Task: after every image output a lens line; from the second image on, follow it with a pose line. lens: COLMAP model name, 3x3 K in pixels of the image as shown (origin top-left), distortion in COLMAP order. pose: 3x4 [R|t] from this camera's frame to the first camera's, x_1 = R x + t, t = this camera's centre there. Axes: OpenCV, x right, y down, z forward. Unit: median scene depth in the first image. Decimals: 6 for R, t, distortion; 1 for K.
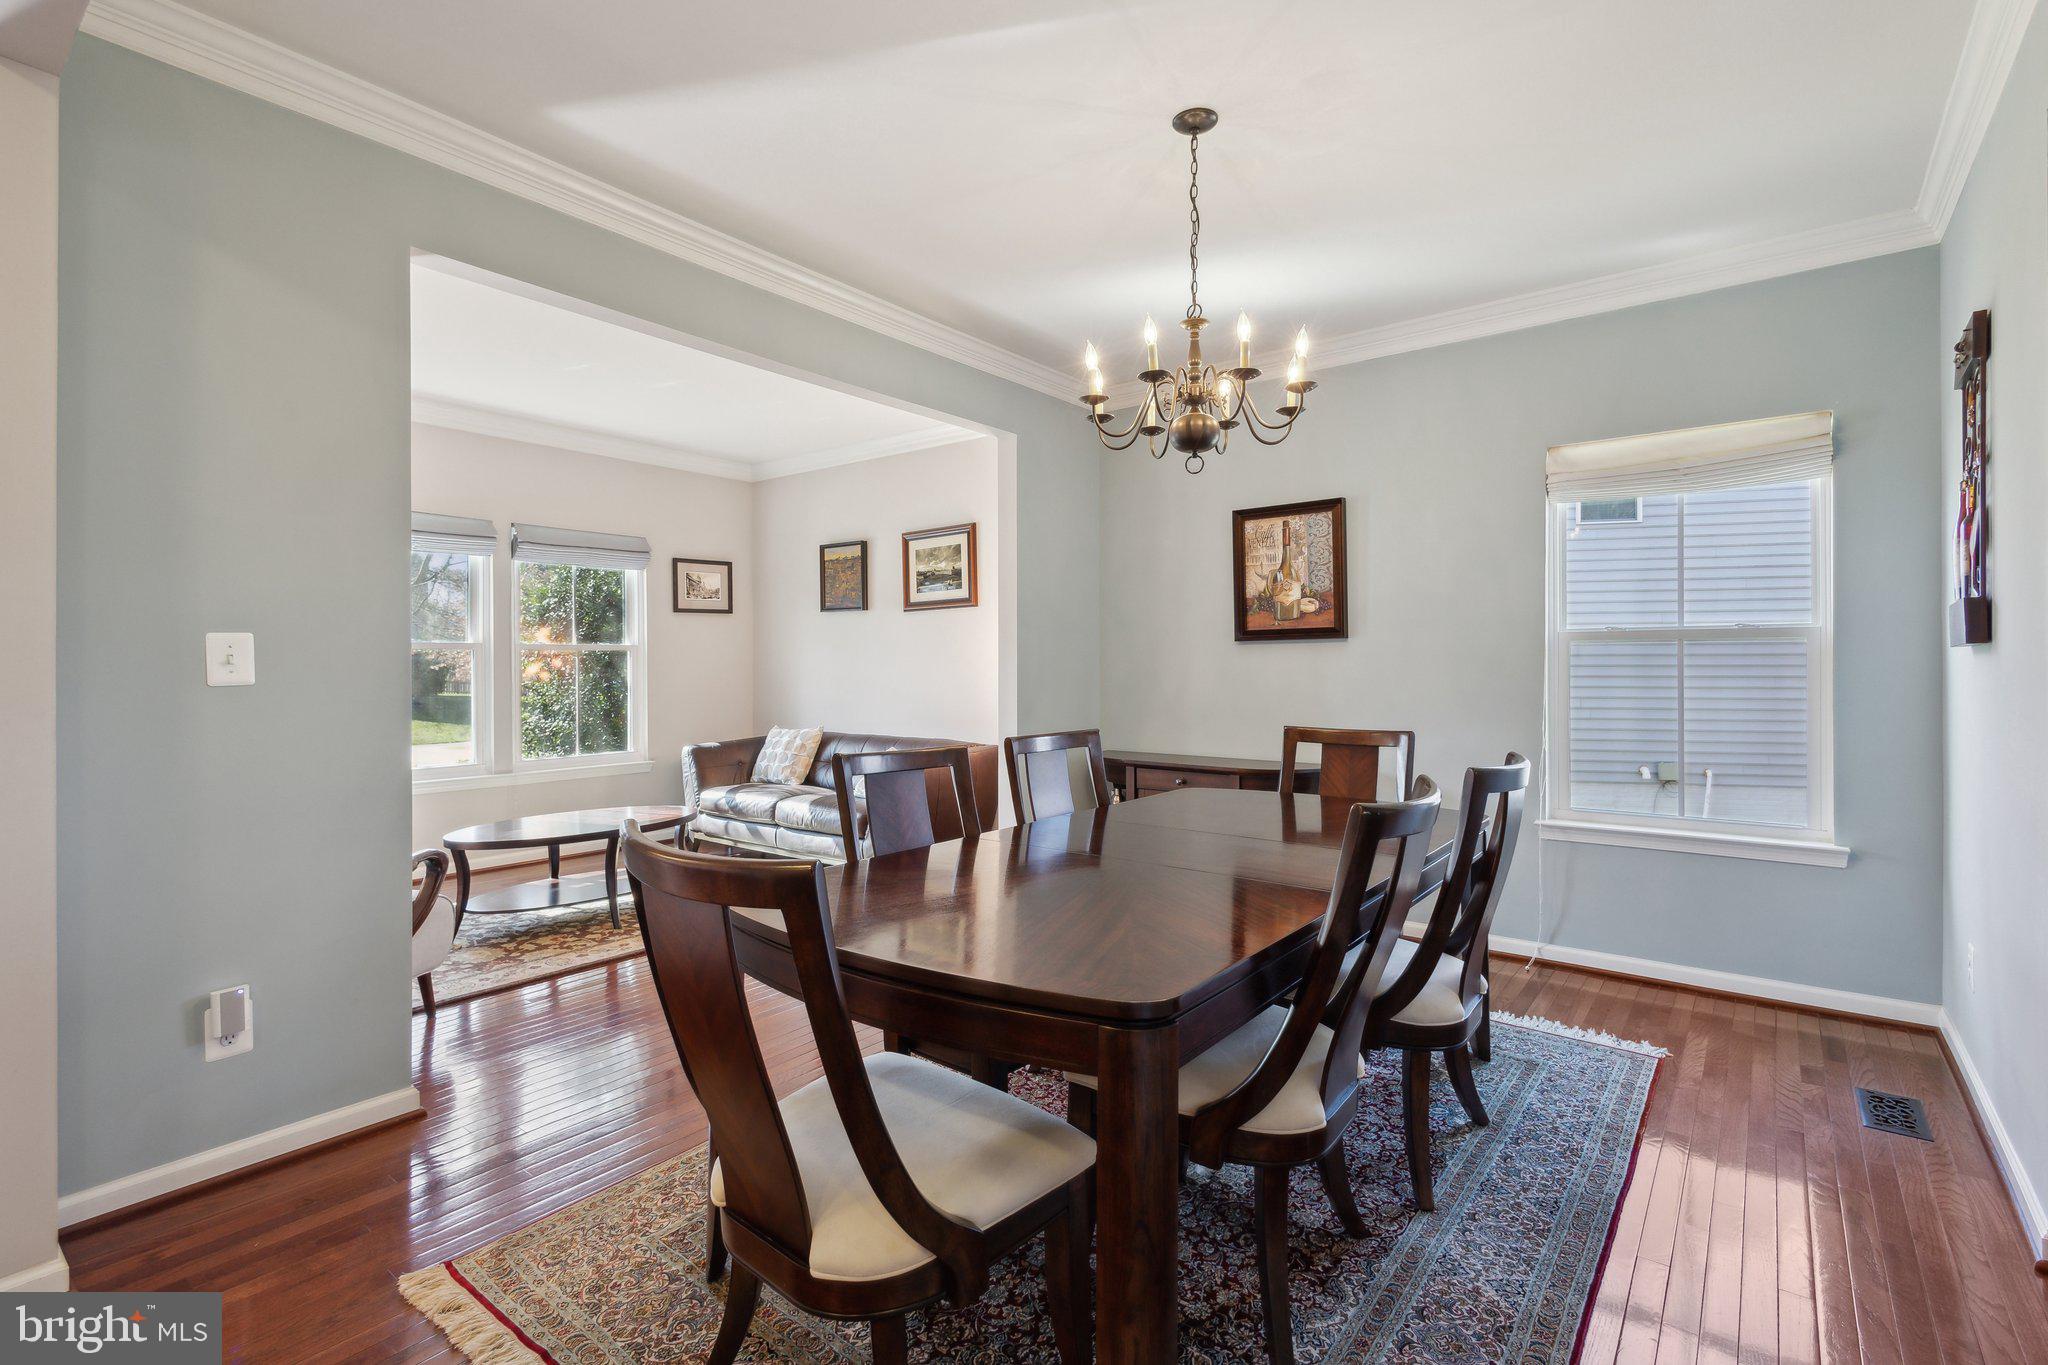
lens RADIAL K [[951.4, 0, 1020.7], [0, 951.4, 678.7], [0, 0, 1]] dist [0.016220, -0.000522]
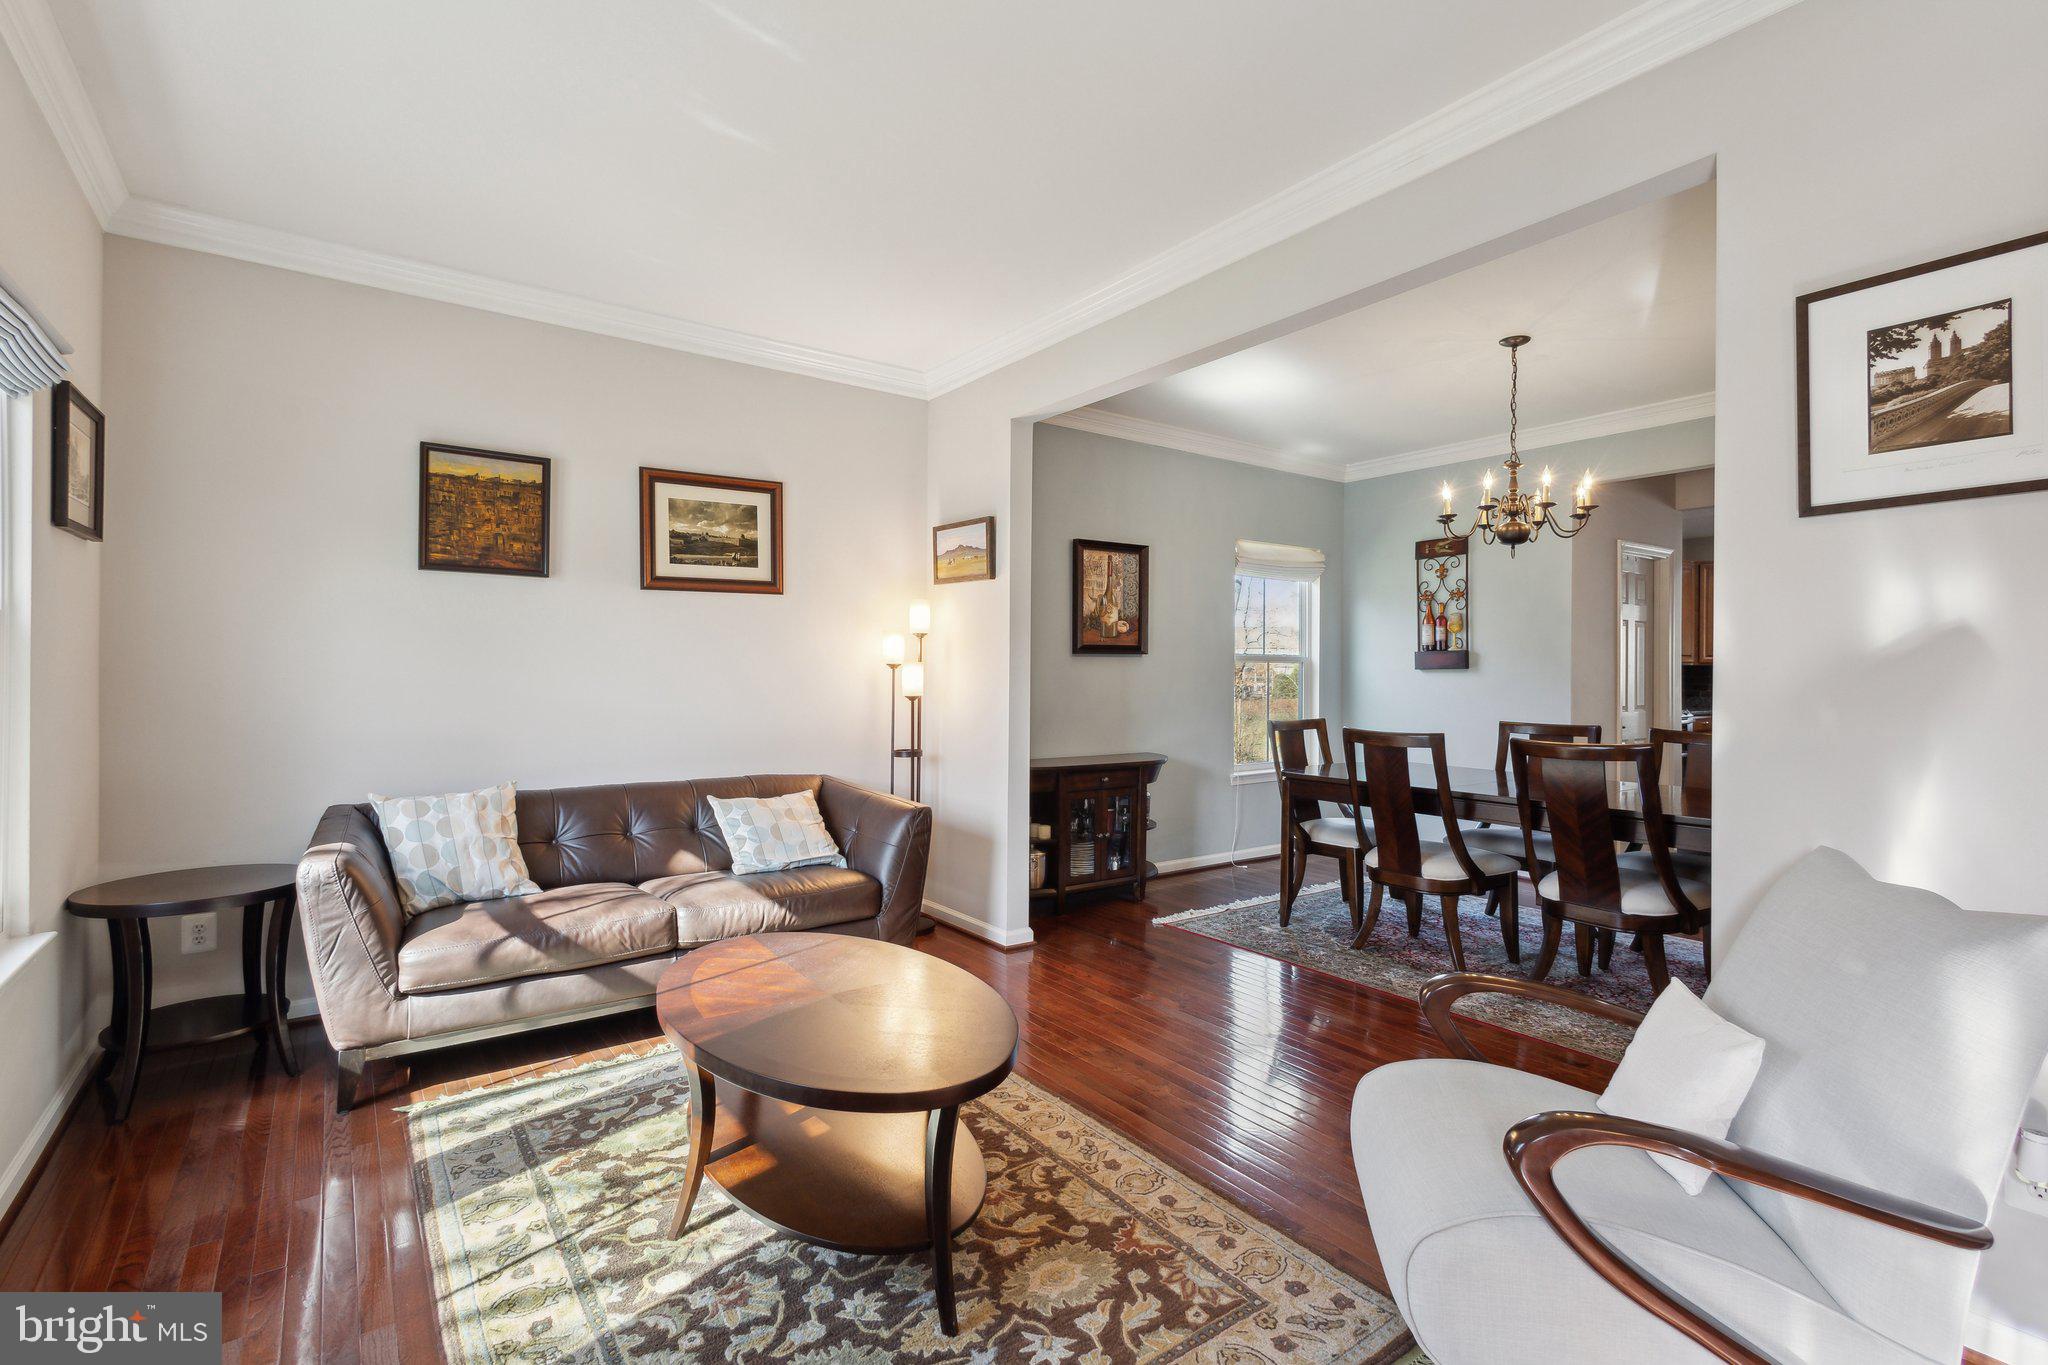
lens RADIAL K [[951.4, 0, 1020.7], [0, 951.4, 678.7], [0, 0, 1]] dist [0.016220, -0.000522]
pose [[0.271654, -0.006375, 0.962374, -0.896654], [0.002937, 0.999979, 0.005795, -0.016252], [-0.962391, 0.001252, 0.271667, 0.763422]]
